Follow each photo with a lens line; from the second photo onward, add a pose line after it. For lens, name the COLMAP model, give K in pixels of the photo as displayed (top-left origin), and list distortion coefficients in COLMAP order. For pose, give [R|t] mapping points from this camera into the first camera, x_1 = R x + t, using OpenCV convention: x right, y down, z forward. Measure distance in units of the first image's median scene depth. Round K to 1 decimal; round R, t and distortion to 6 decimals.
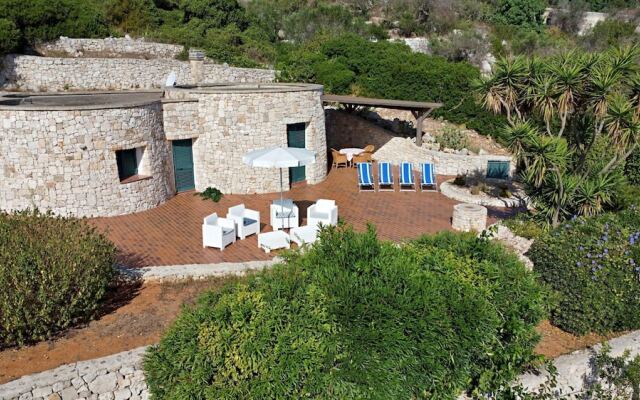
lens RADIAL K [[531.3, 0, 319.8], [0, 531.3, 215.8], [0, 0, 1]] dist [0.008038, 0.001414]
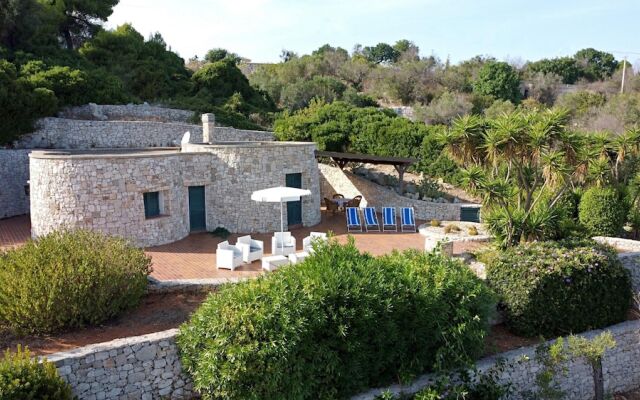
lens RADIAL K [[531.3, 0, 319.8], [0, 531.3, 215.8], [0, 0, 1]] dist [0.008038, 0.001414]
pose [[0.999974, 0.000526, 0.007122, 0.004169], [0.000357, 0.992354, -0.123424, 0.061356], [-0.007133, 0.123423, 0.992329, -0.147794]]
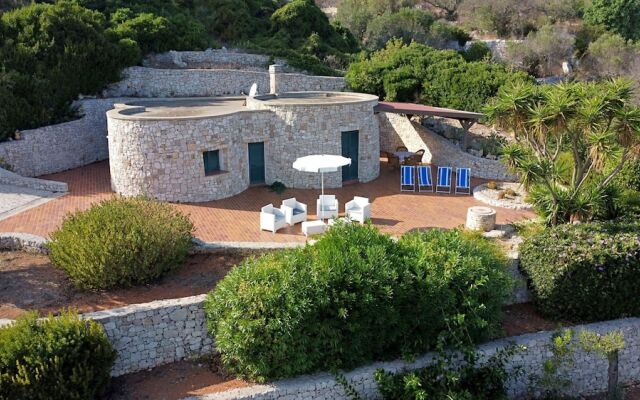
lens RADIAL K [[531.3, 0, 319.8], [0, 531.3, 215.8], [0, 0, 1]] dist [0.008038, 0.001414]
pose [[0.983180, 0.055657, -0.173952, 0.103193], [-0.051869, 0.998309, 0.026250, -0.012103], [0.175119, -0.016785, 0.984404, -0.180990]]
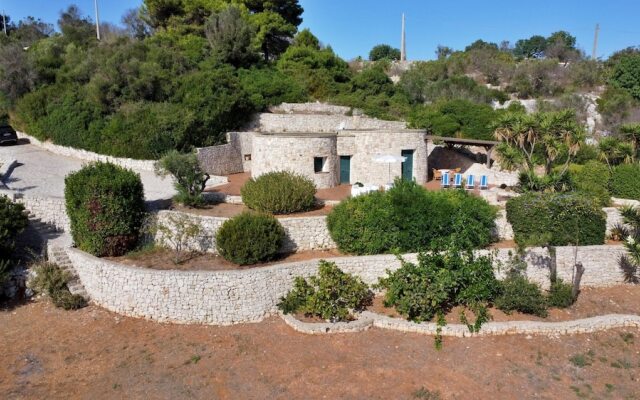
lens RADIAL K [[531.3, 0, 319.8], [0, 531.3, 215.8], [0, 0, 1]] dist [0.008038, 0.001414]
pose [[0.956056, 0.057368, -0.287516, 0.197298], [-0.086419, 0.992241, -0.089380, 0.228557], [0.280157, 0.110299, 0.953596, -0.755112]]
